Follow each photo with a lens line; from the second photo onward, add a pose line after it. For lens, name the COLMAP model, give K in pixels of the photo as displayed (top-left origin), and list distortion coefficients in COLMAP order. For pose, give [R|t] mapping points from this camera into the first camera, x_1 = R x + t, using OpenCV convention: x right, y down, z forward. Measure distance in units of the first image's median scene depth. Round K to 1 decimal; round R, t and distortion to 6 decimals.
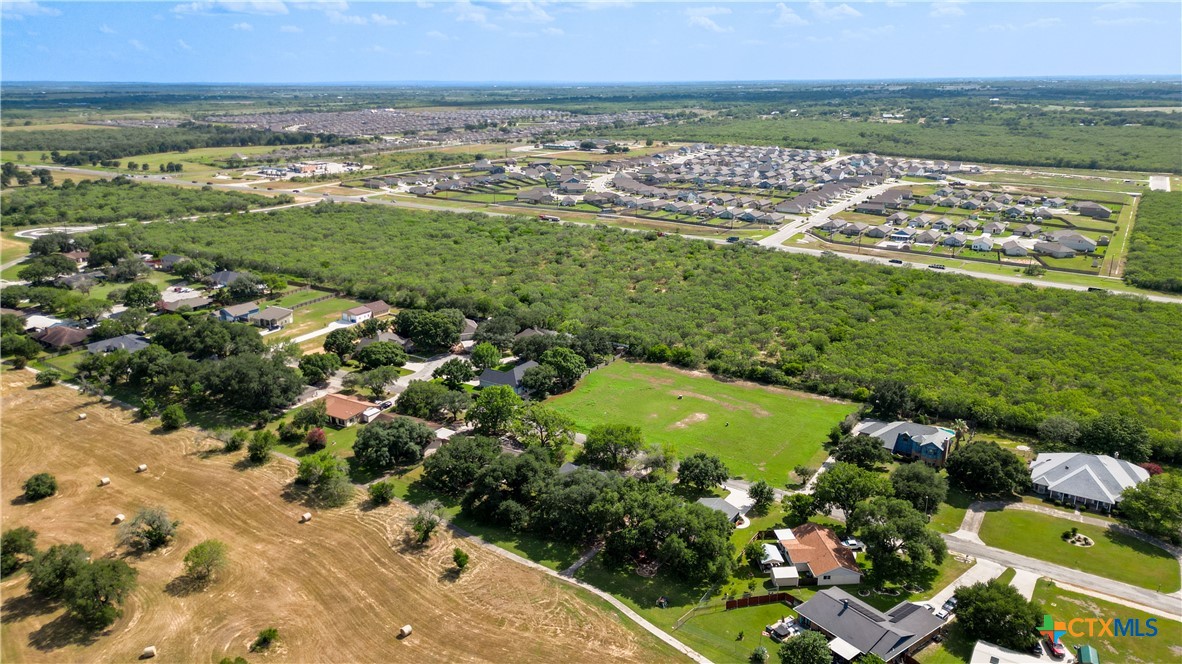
lens RADIAL K [[816.7, 0, 585.5], [0, 816.7, 333.0], [0, 0, 1]] dist [0.092235, -0.107071]
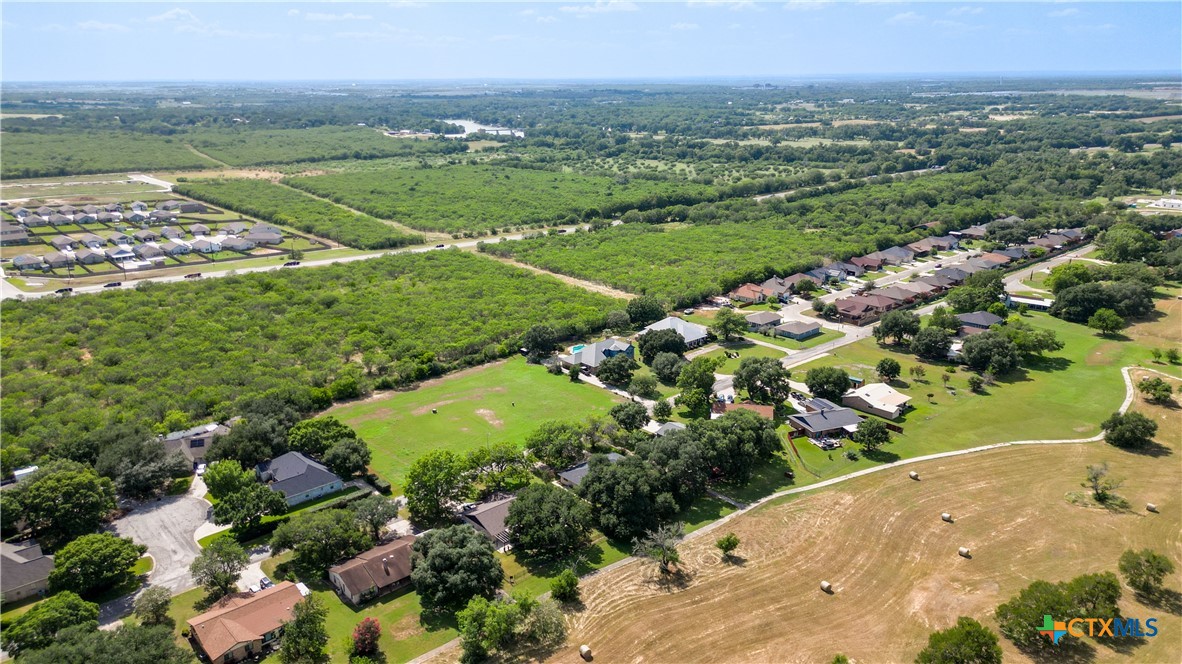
lens RADIAL K [[816.7, 0, 585.5], [0, 816.7, 333.0], [0, 0, 1]] dist [0.092235, -0.107071]
pose [[0.265524, -0.281337, 0.922142, -0.581766], [0.289502, 0.935602, 0.202083, -0.125424], [-0.919612, 0.213304, 0.329872, 0.415623]]
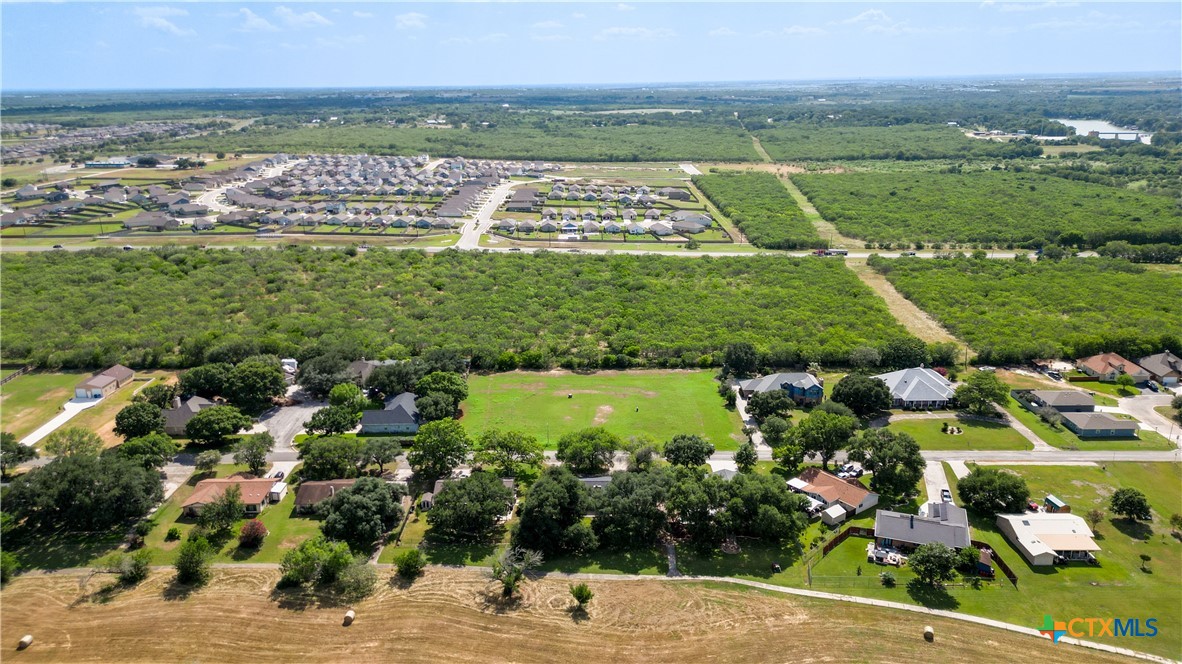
lens RADIAL K [[816.7, 0, 585.5], [0, 816.7, 333.0], [0, 0, 1]] dist [0.092235, -0.107071]
pose [[0.841288, -0.162119, 0.515705, -0.315280], [0.166490, 0.985305, 0.038143, -0.028665], [-0.514311, 0.053771, 0.855917, 0.097673]]
